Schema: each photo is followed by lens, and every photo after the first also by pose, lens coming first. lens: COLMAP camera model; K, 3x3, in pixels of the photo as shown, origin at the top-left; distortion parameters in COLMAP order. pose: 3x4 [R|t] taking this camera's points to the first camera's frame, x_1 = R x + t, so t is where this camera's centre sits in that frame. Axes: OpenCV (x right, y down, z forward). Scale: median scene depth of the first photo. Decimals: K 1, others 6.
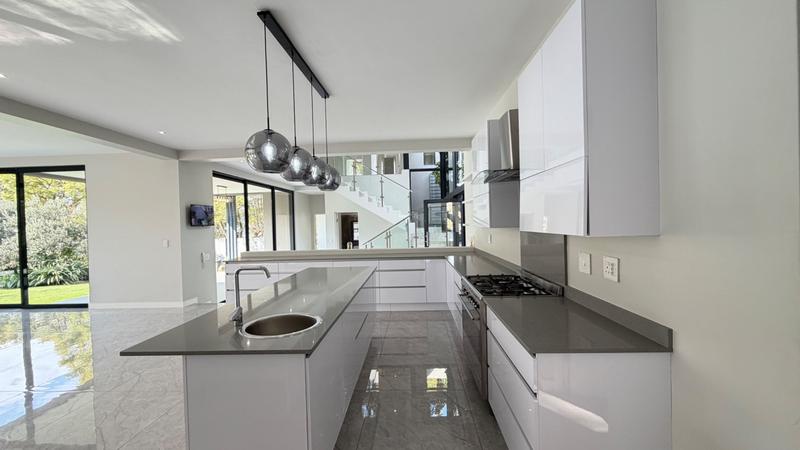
lens RADIAL K [[319.5, 0, 400.4], [0, 319.5, 223.3], [0, 0, 1]] dist [0.002171, 0.000049]
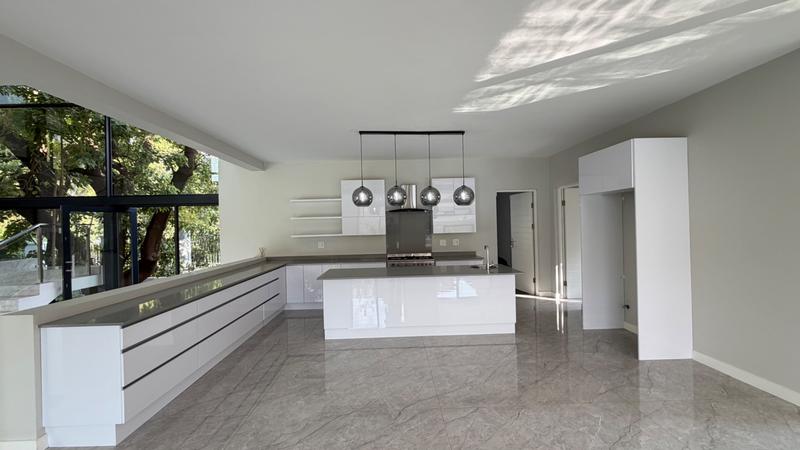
lens RADIAL K [[319.5, 0, 399.9], [0, 319.5, 227.8], [0, 0, 1]] dist [0.002171, 0.000049]
pose [[-0.060347, 0.024014, 0.997889, -0.459273], [0.031942, 0.999245, -0.022115, 0.002403], [-0.997666, 0.030540, -0.061069, 0.286519]]
